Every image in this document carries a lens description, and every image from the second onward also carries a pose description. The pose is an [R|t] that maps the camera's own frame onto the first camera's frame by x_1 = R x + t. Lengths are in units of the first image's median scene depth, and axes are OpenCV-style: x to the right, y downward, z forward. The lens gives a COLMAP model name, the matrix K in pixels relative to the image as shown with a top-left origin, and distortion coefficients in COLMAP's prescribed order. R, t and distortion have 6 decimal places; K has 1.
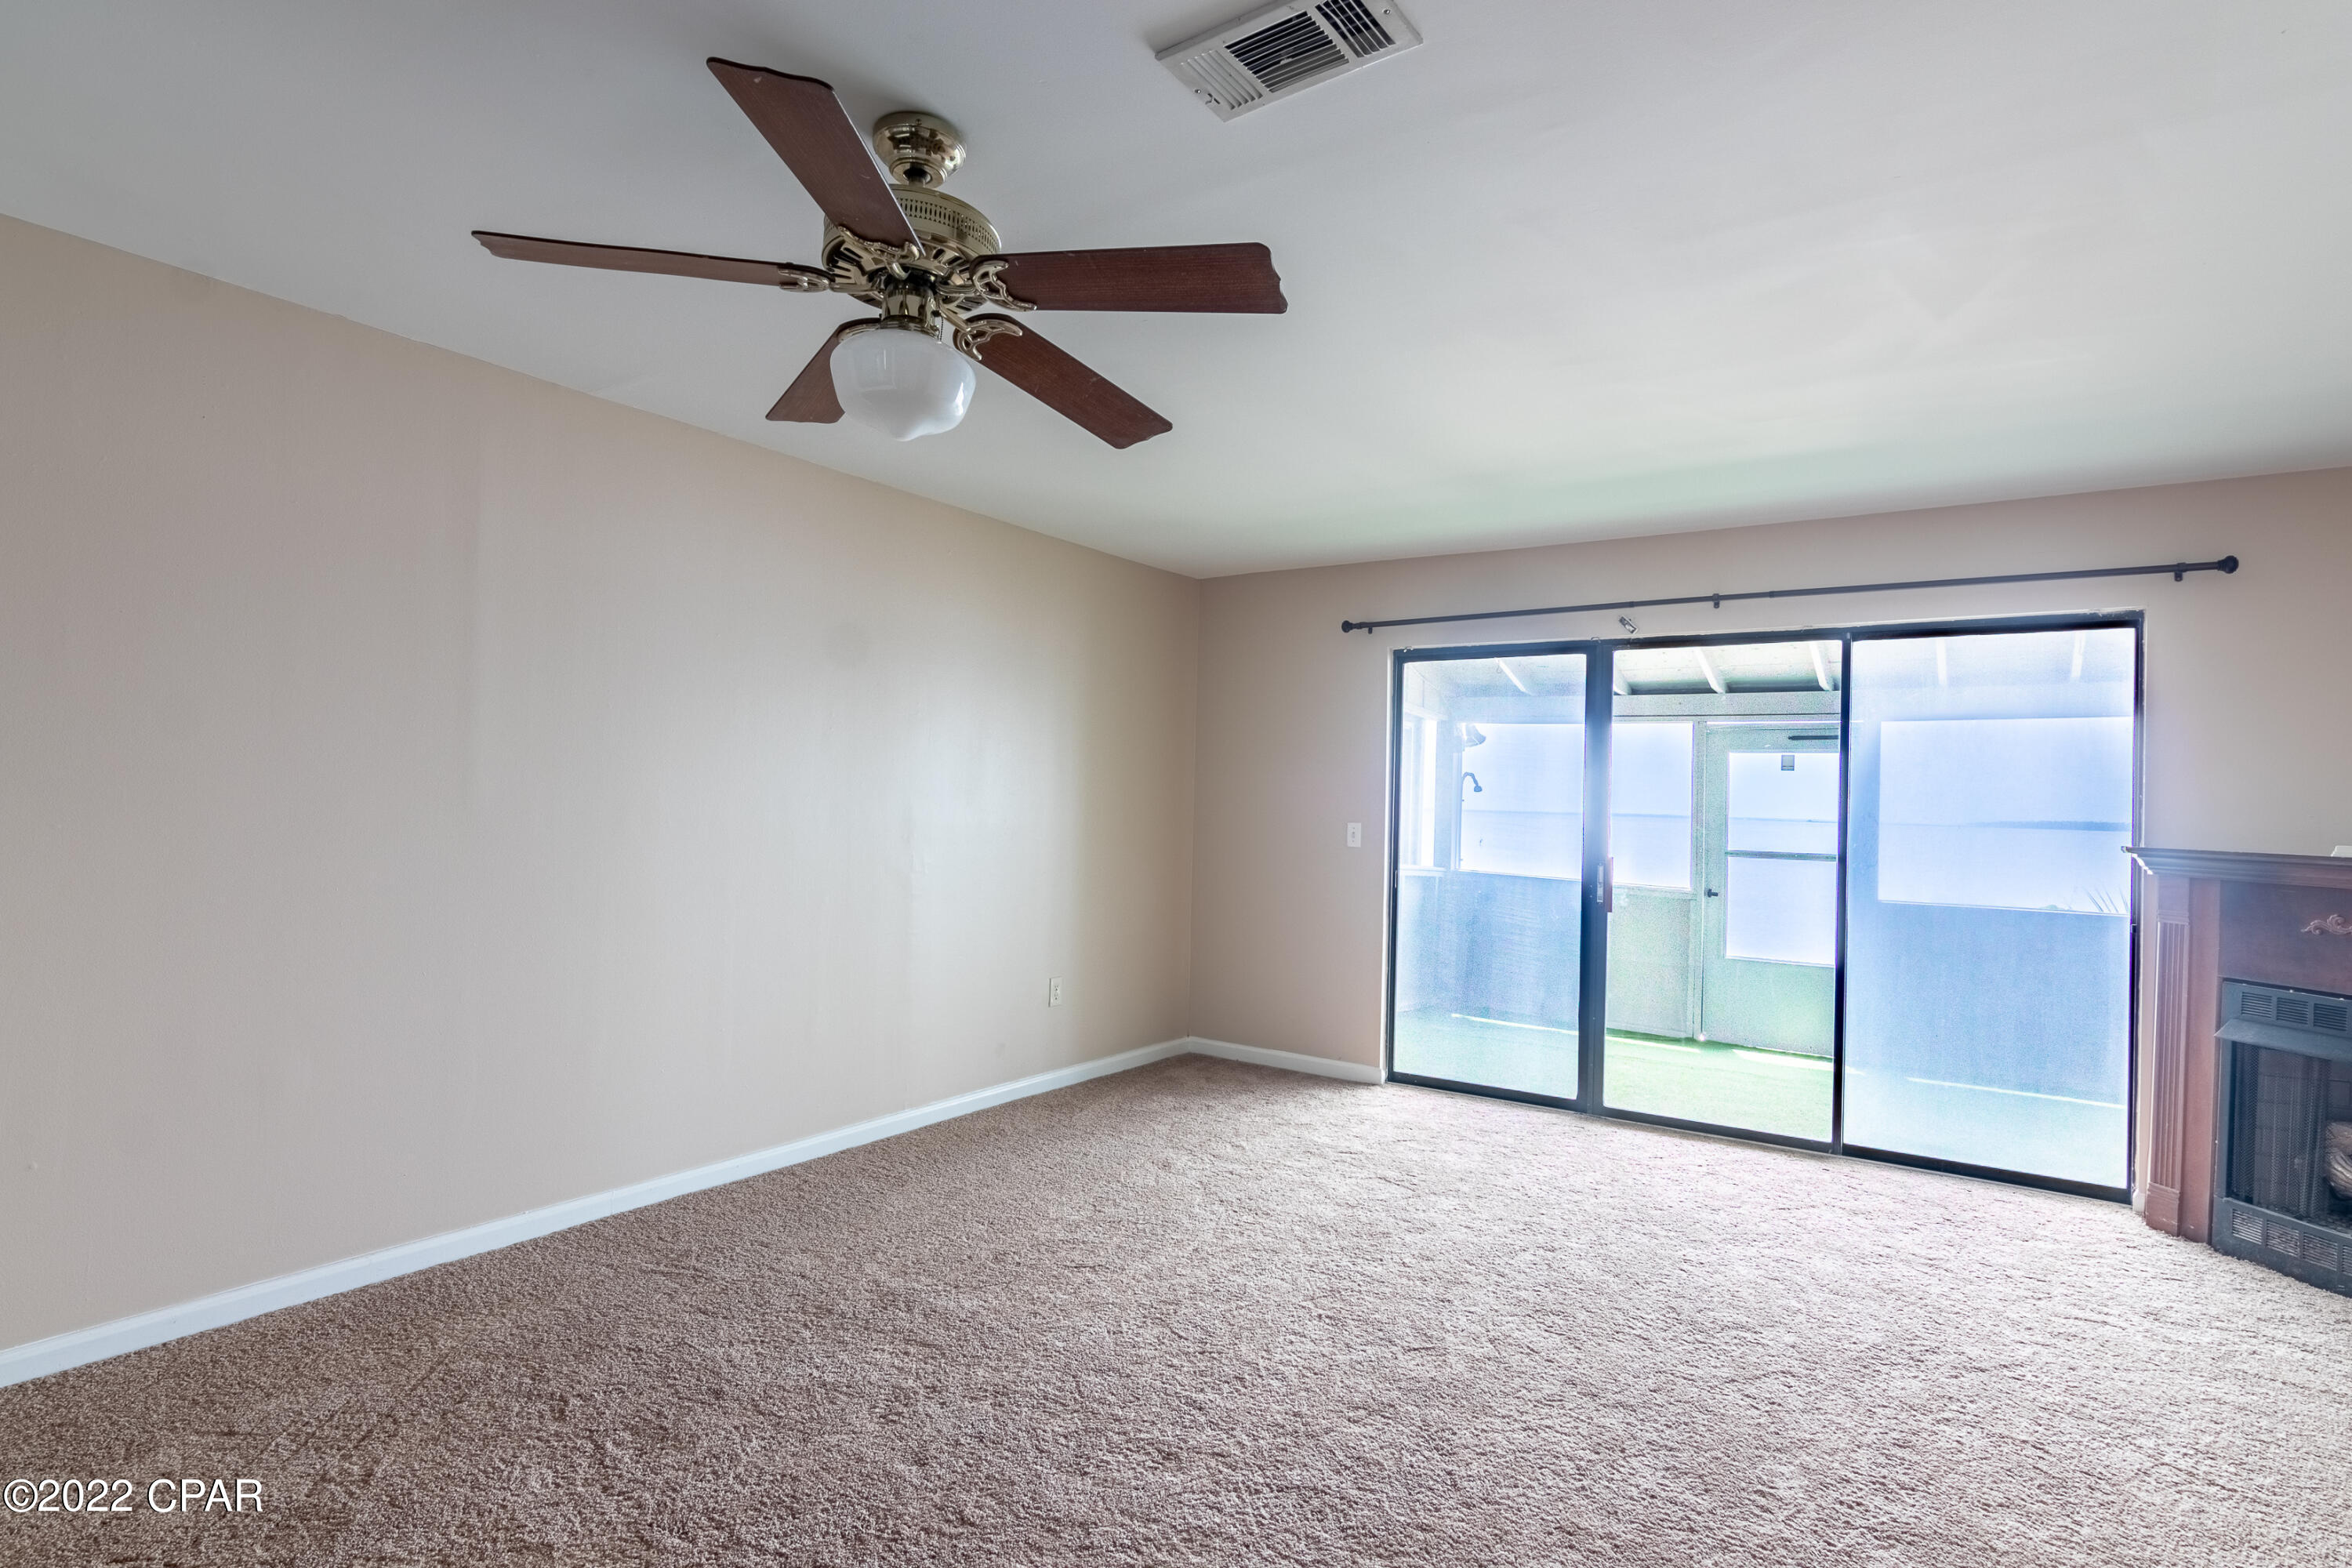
lens RADIAL K [[1184.2, 0, 1163.1], [0, 1184.2, 791.3], [0, 0, 1]] dist [-0.002245, 0.002966]
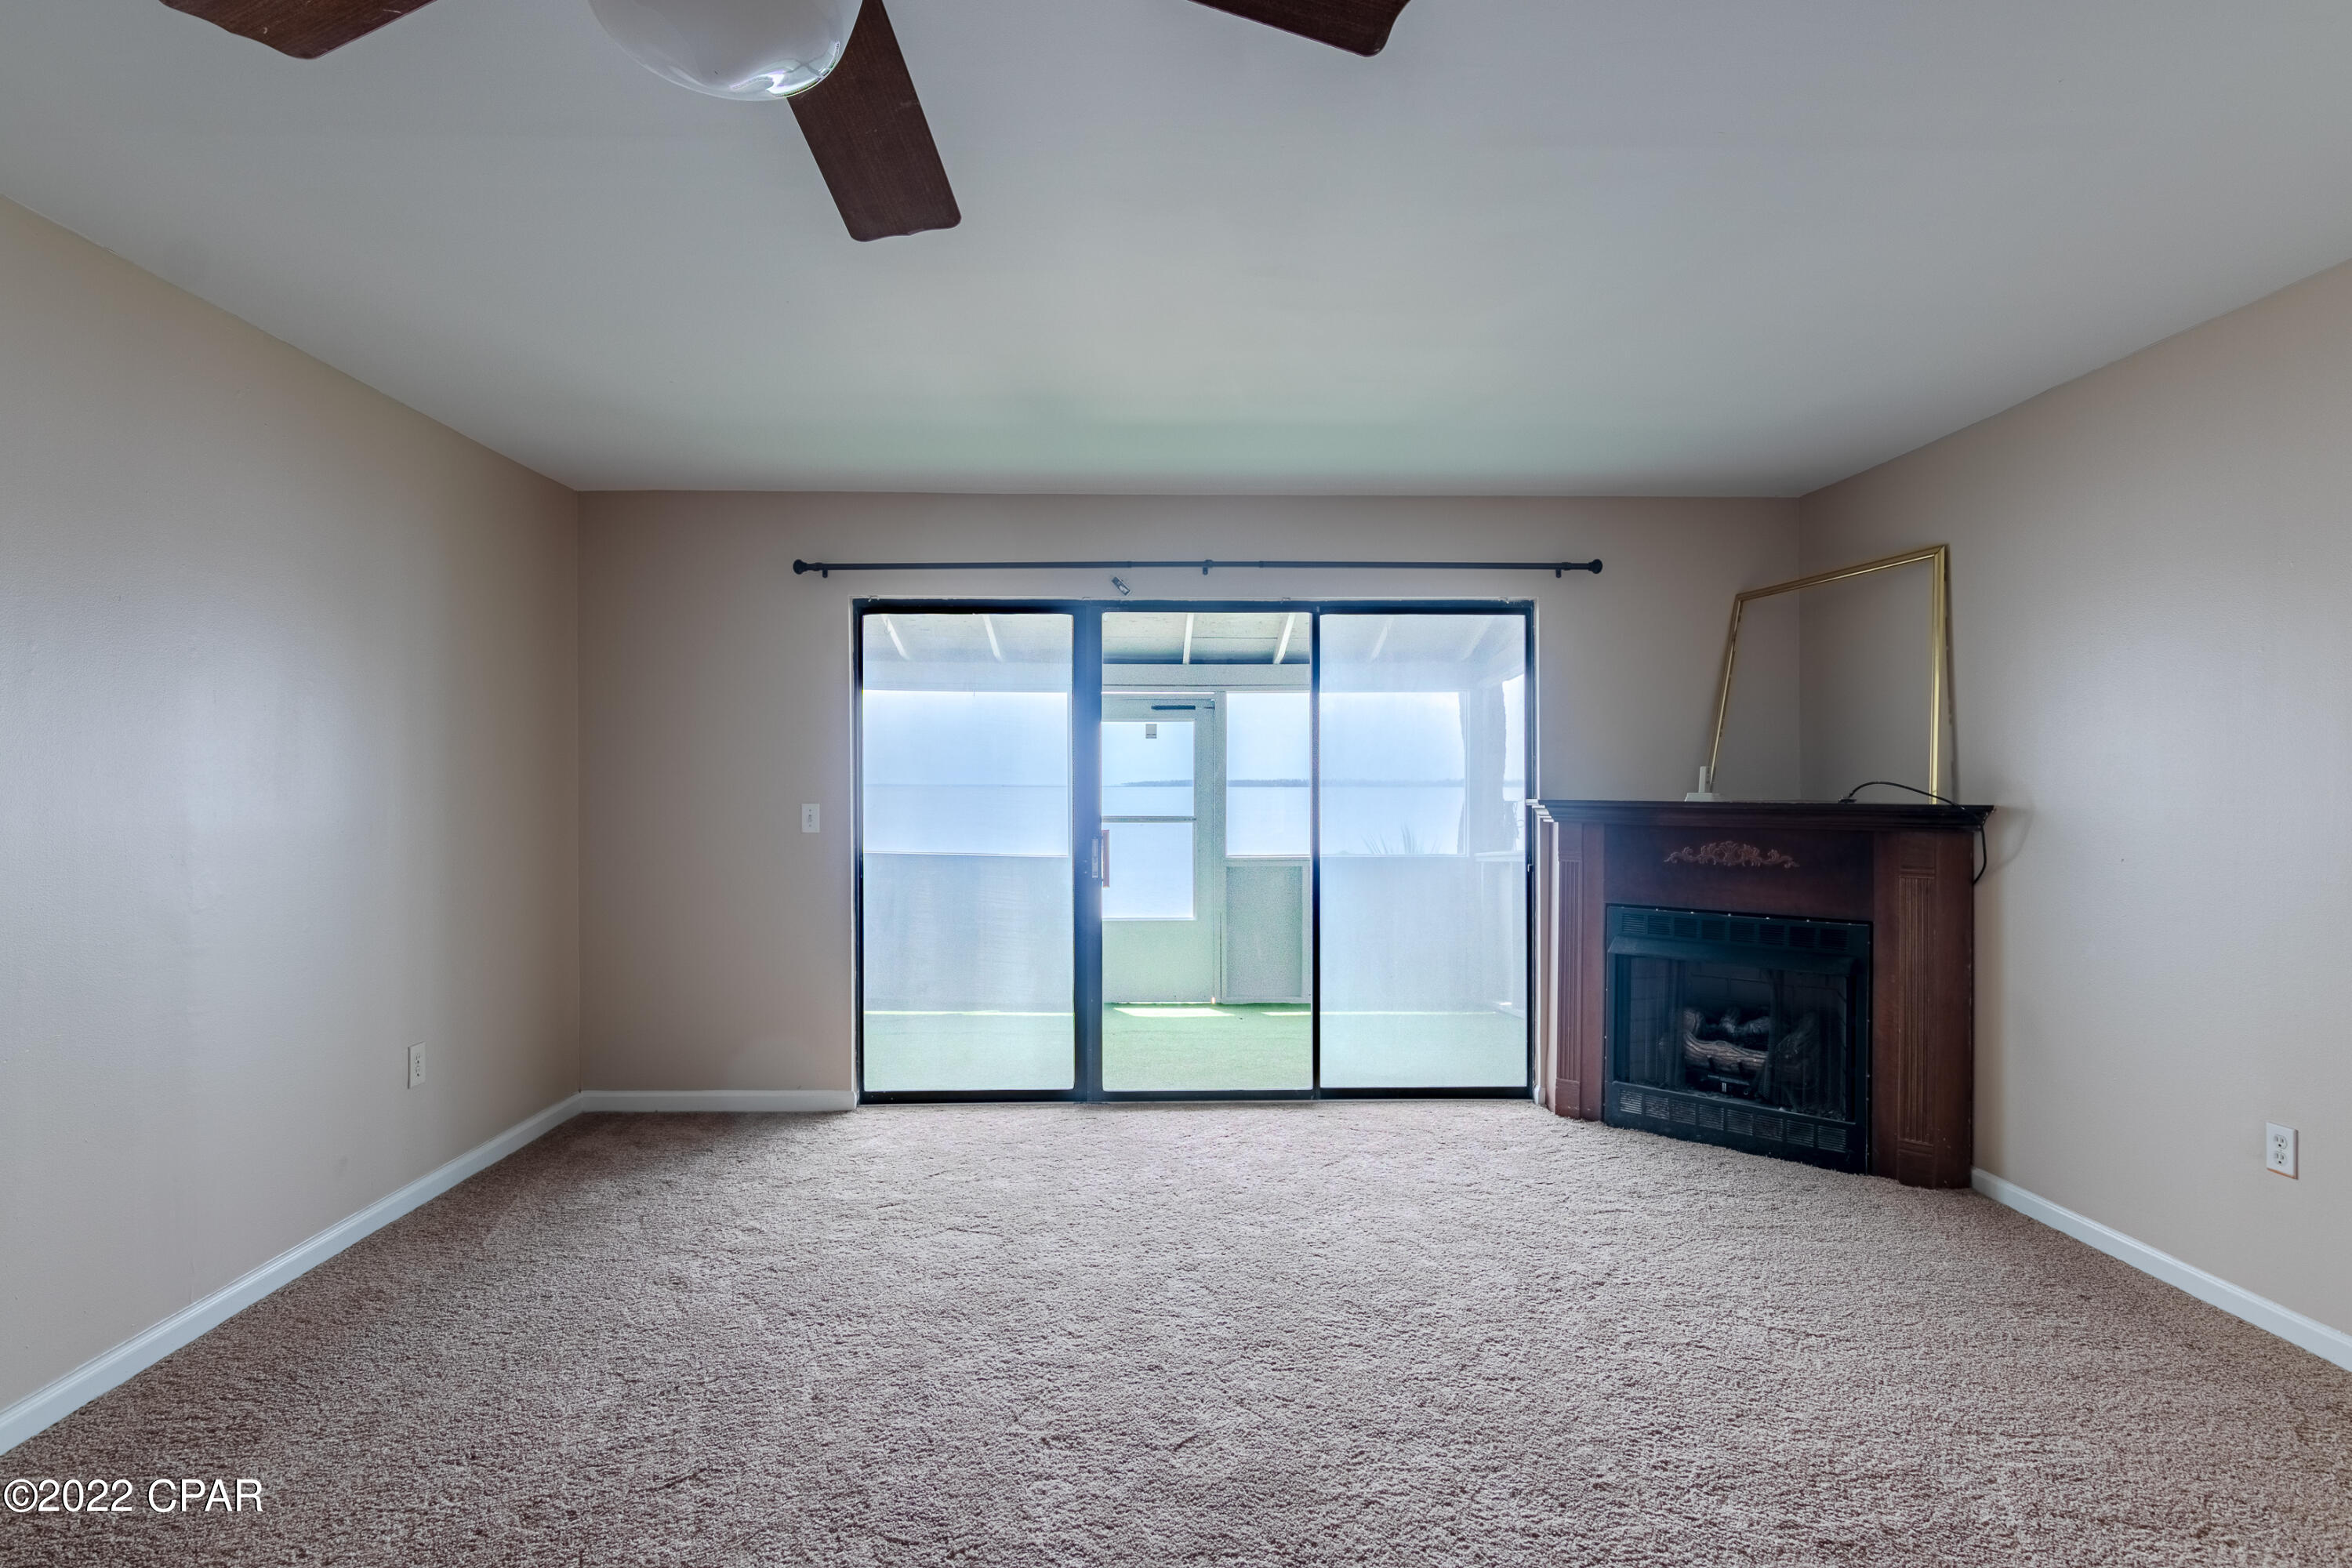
lens RADIAL K [[1210.3, 0, 1173.5], [0, 1210.3, 790.5], [0, 0, 1]] dist [-0.003524, 0.002869]
pose [[0.811878, -0.031906, 0.582954, -0.179147], [0.018567, 0.999412, 0.028842, -0.003795], [-0.583531, -0.012592, 0.811993, 0.223423]]
